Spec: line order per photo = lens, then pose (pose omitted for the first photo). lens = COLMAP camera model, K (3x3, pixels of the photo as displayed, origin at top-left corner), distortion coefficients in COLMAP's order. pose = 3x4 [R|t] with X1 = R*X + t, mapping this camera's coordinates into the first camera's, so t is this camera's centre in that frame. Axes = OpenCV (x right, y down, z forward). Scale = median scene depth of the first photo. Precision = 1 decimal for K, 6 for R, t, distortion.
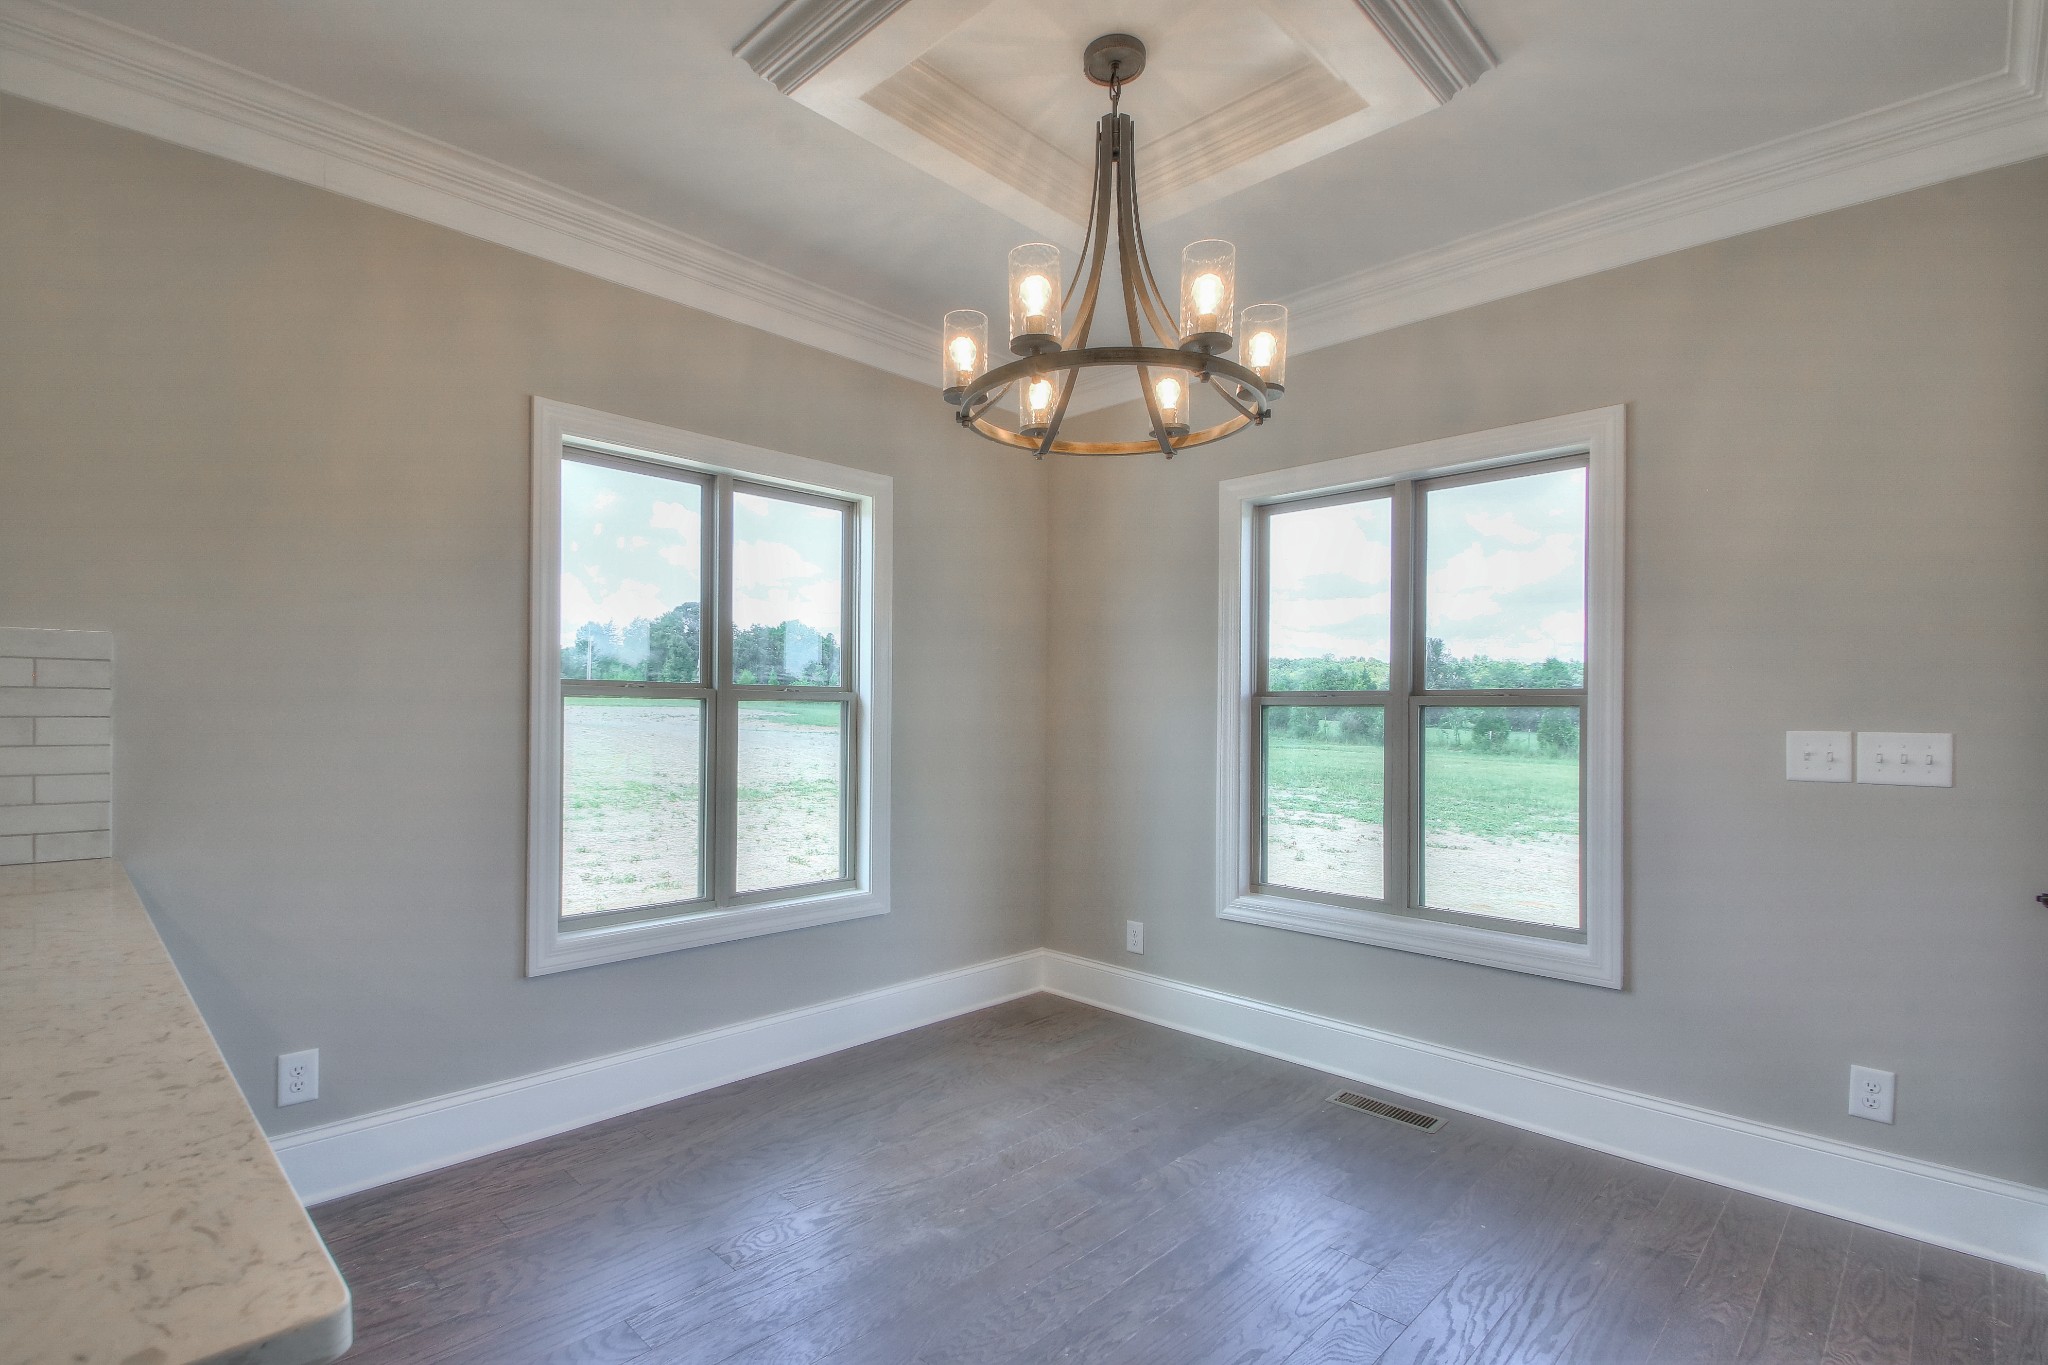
lens RADIAL K [[978.7, 0, 973.0], [0, 978.7, 711.4], [0, 0, 1]] dist [0.016498, -0.024743]
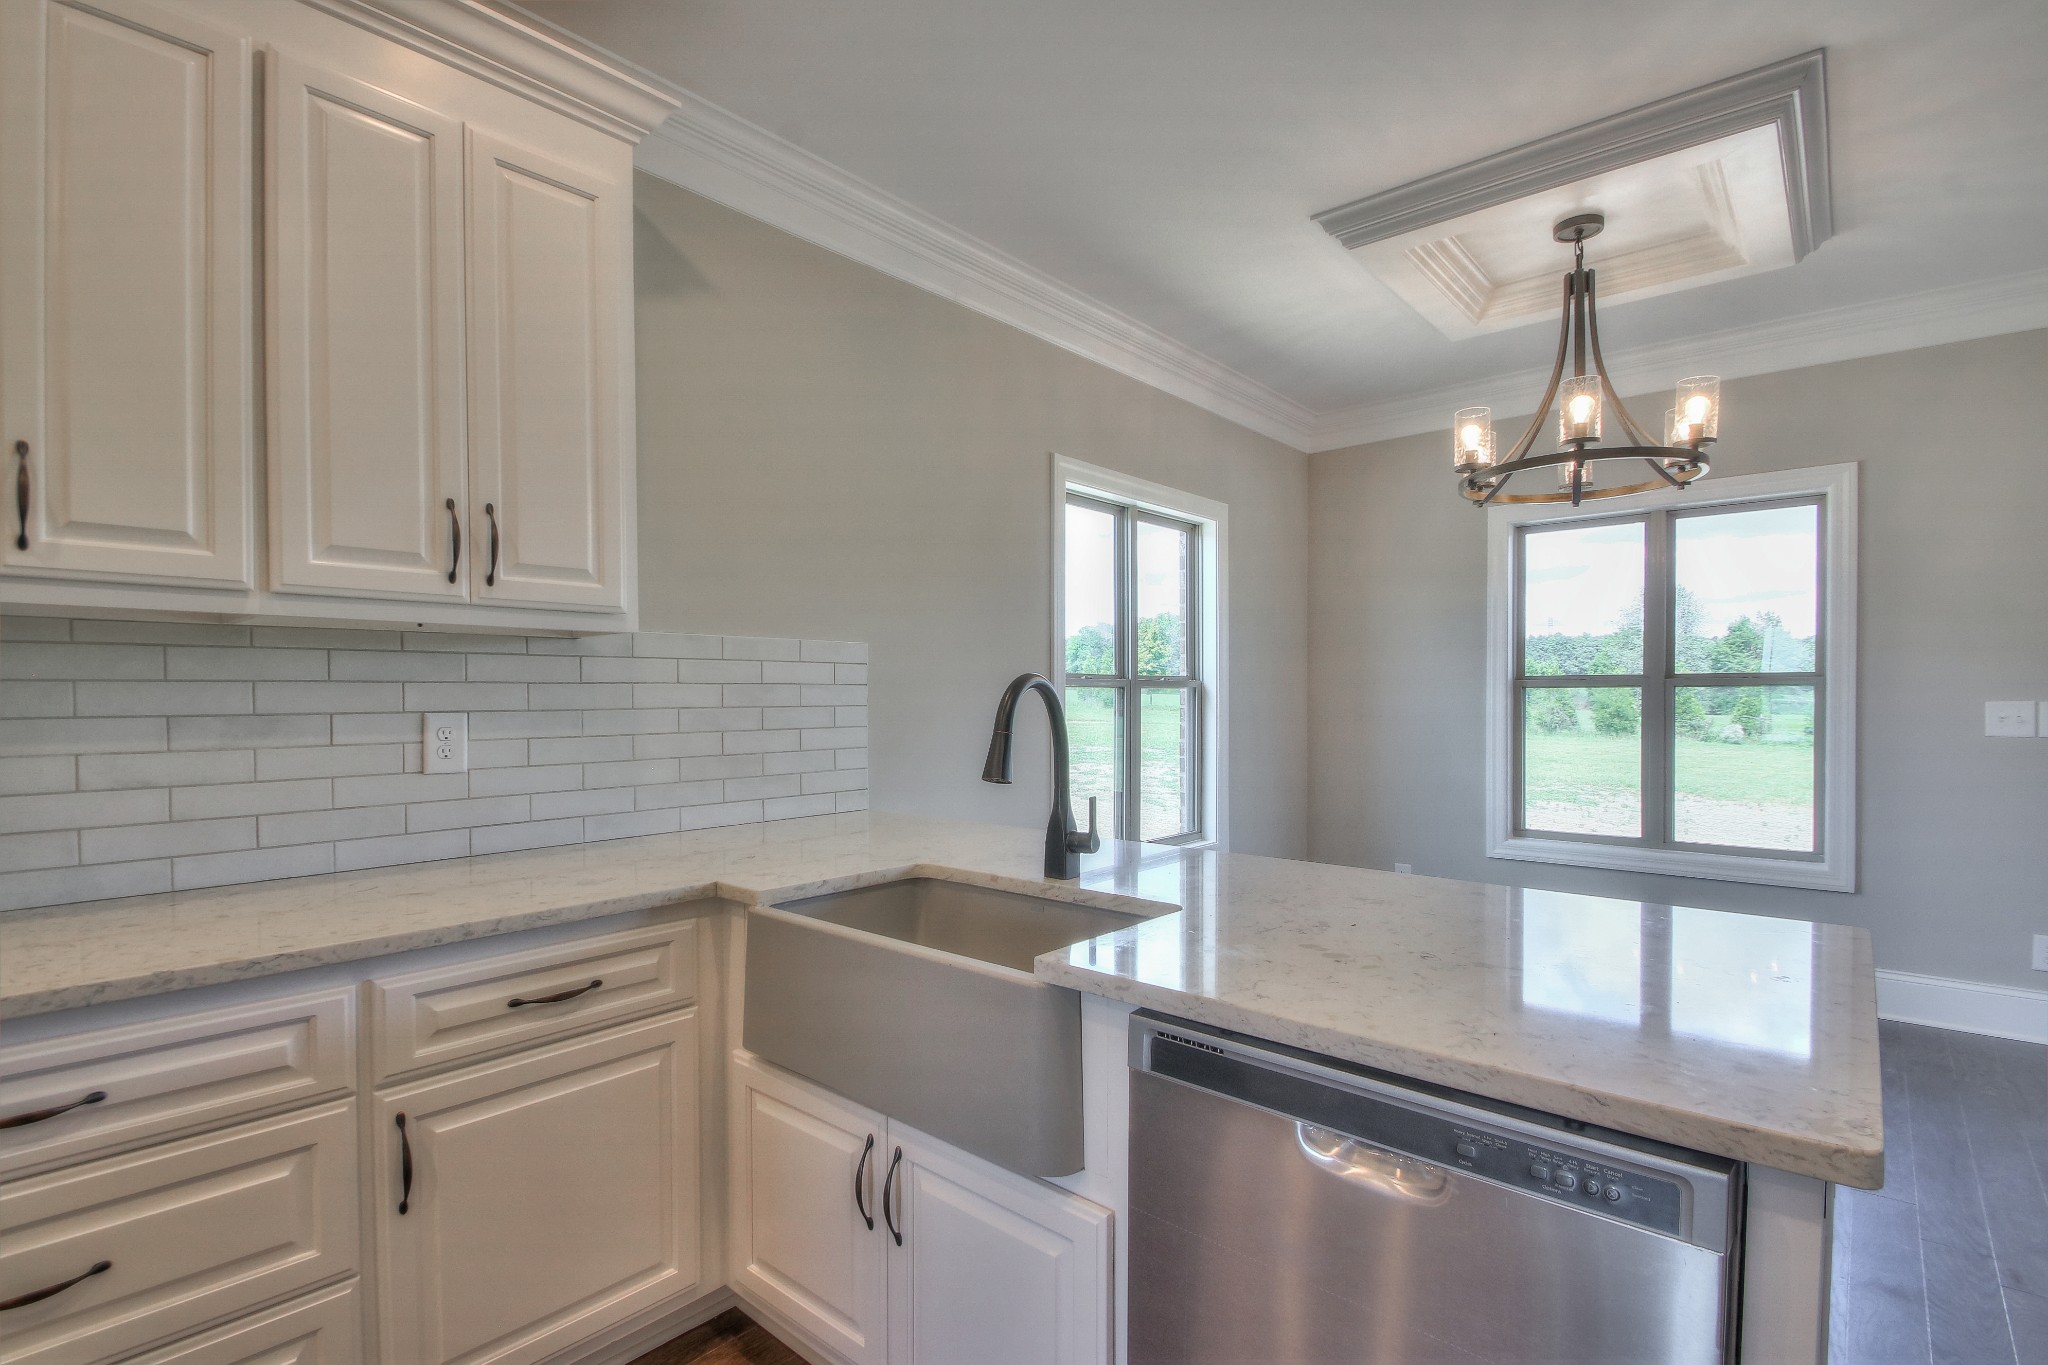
lens RADIAL K [[992.1, 0, 982.9], [0, 992.1, 710.4], [0, 0, 1]] dist [0.003299, -0.013937]
pose [[0.998486, -0.013160, 0.053408, -0.516724], [0.012526, 0.999847, 0.012183, -0.001840], [-0.053560, -0.011496, 0.998498, -0.247716]]
